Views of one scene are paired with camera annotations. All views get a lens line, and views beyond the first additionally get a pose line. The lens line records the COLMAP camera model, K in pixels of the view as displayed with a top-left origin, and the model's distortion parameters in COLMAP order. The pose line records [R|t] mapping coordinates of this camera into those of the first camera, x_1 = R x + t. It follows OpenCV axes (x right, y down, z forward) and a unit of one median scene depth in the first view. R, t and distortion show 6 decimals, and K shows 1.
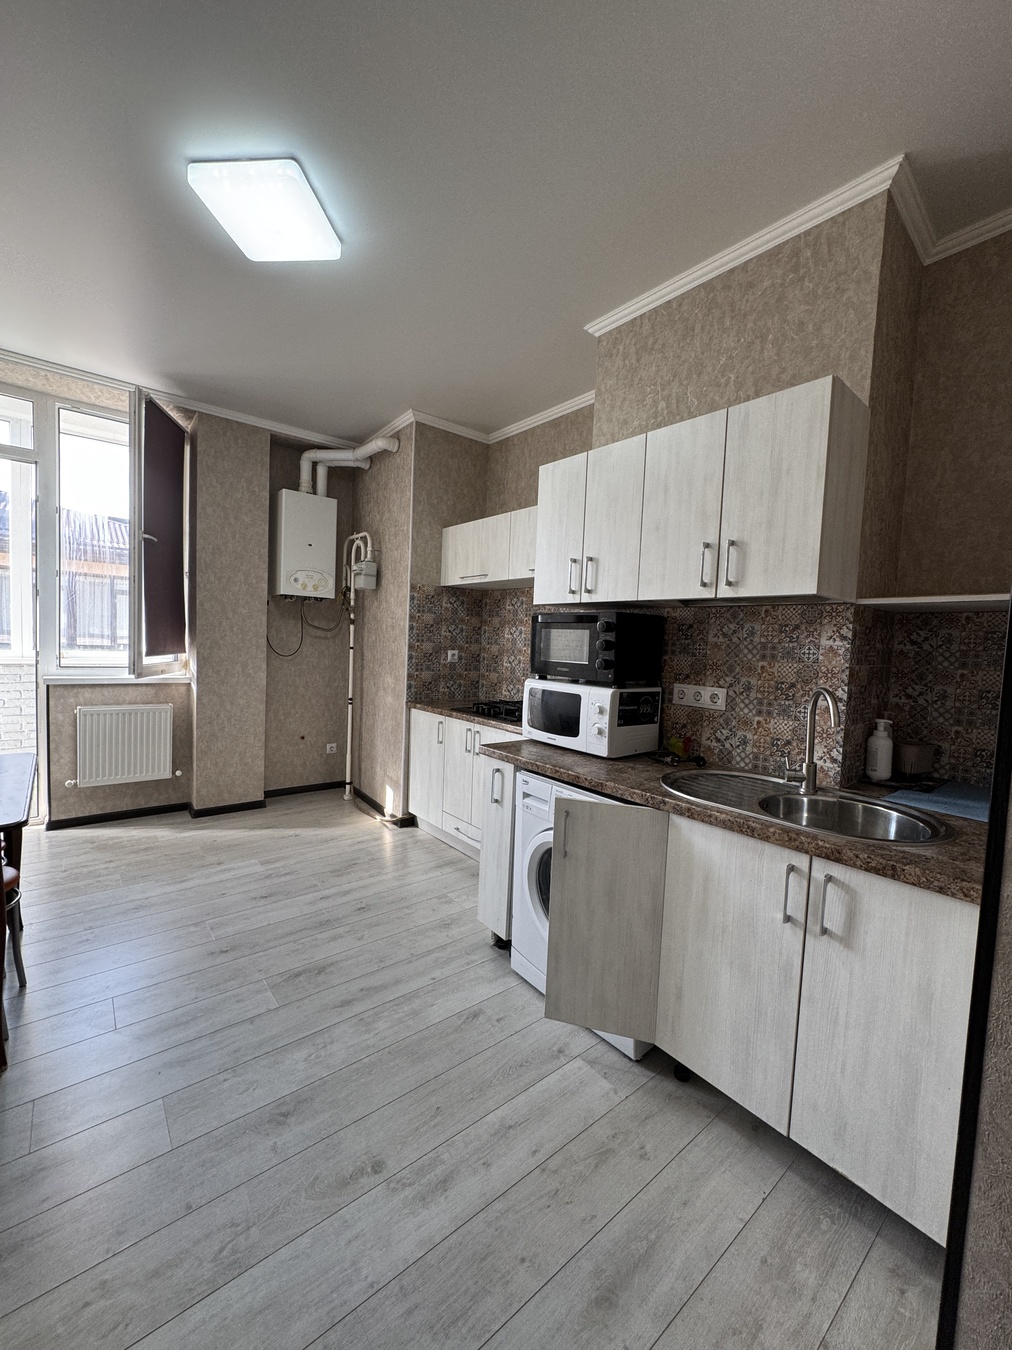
lens RADIAL K [[537.3, 0, 506.0], [0, 537.3, 675.0], [0, 0, 1]] dist [-0.002160, 0.000161]
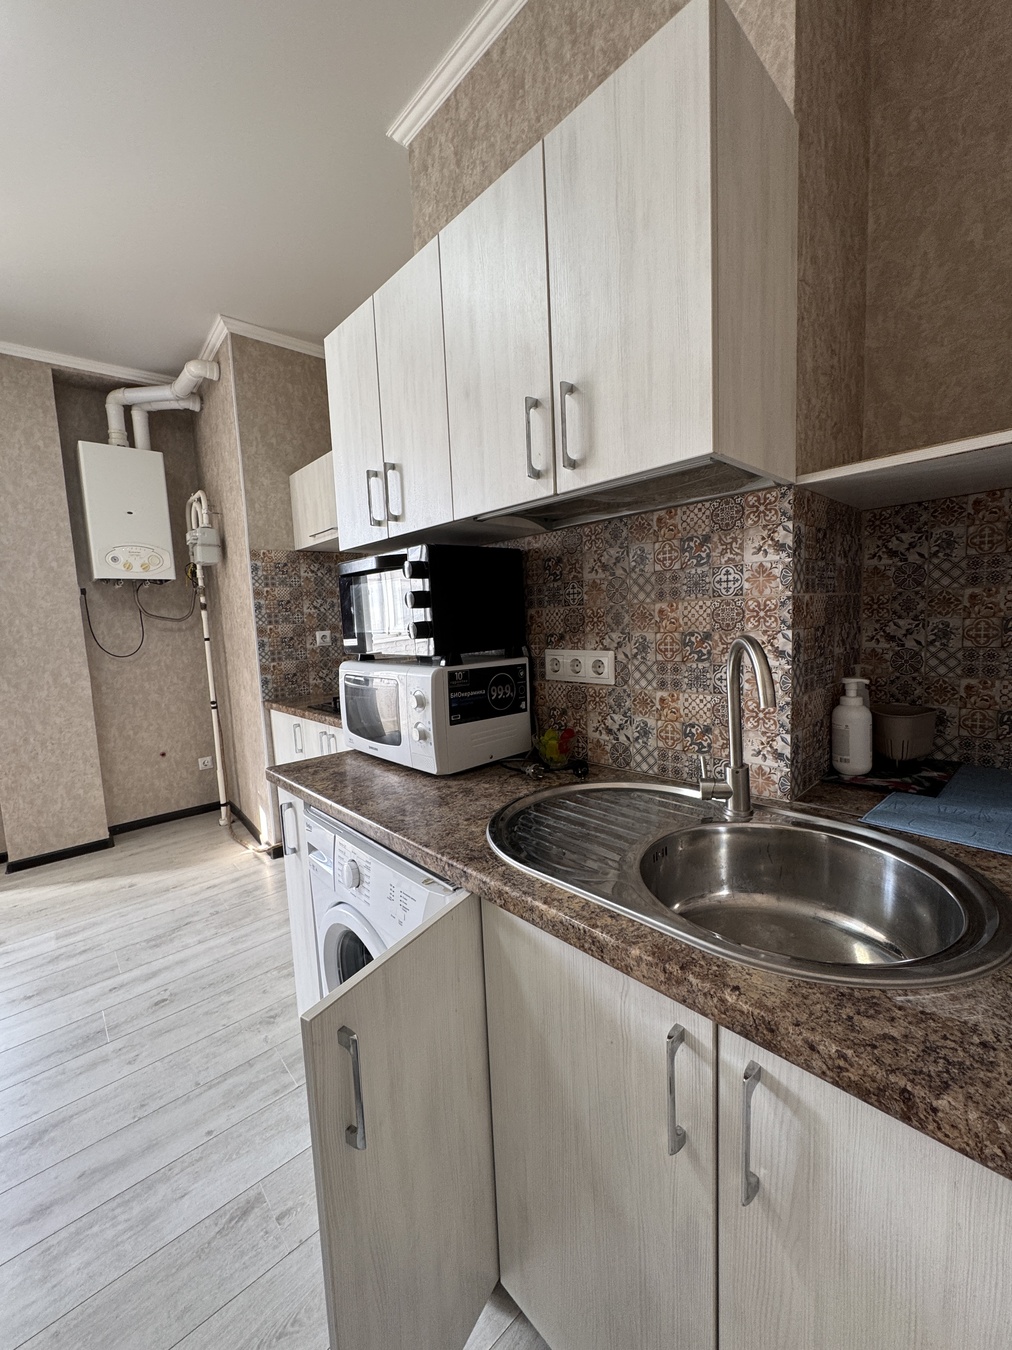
lens RADIAL K [[537.3, 0, 506.0], [0, 537.3, 675.0], [0, 0, 1]] dist [-0.002160, 0.000161]
pose [[0.995173, -0.090710, 0.037436, 0.255112], [0.089016, 0.995027, 0.044684, 0.013992], [-0.041303, -0.041136, 0.998300, 0.363020]]
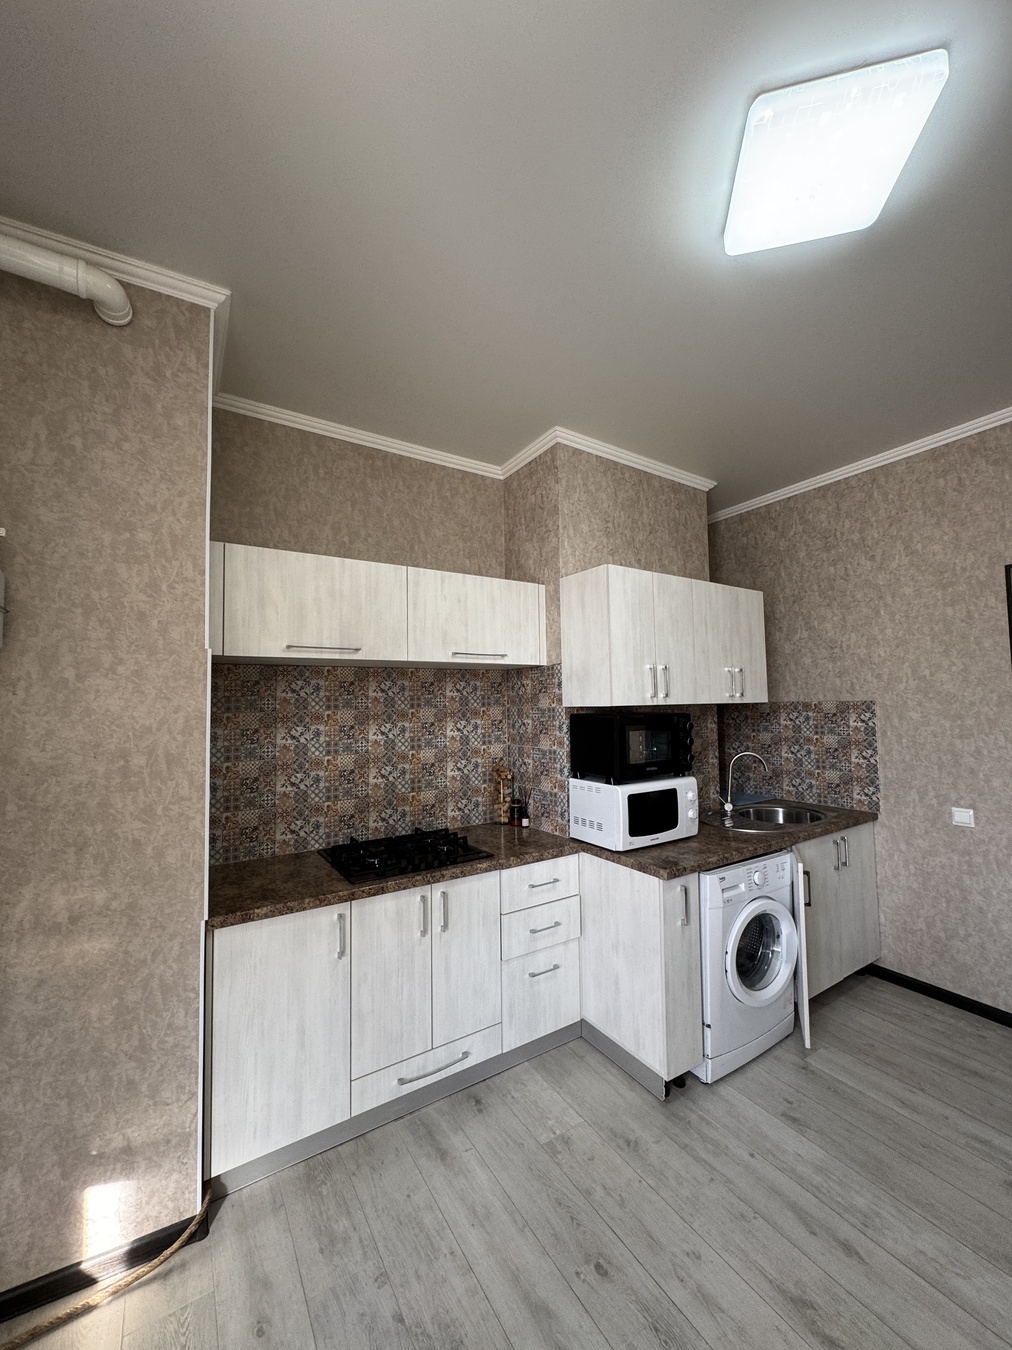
lens RADIAL K [[537.3, 0, 506.0], [0, 537.3, 675.0], [0, 0, 1]] dist [-0.002160, 0.000161]
pose [[0.122159, 0.007543, 0.992482, -1.050535], [0.084351, 0.996274, -0.017954, -0.213366], [-0.988920, 0.085911, 0.121067, 1.239509]]
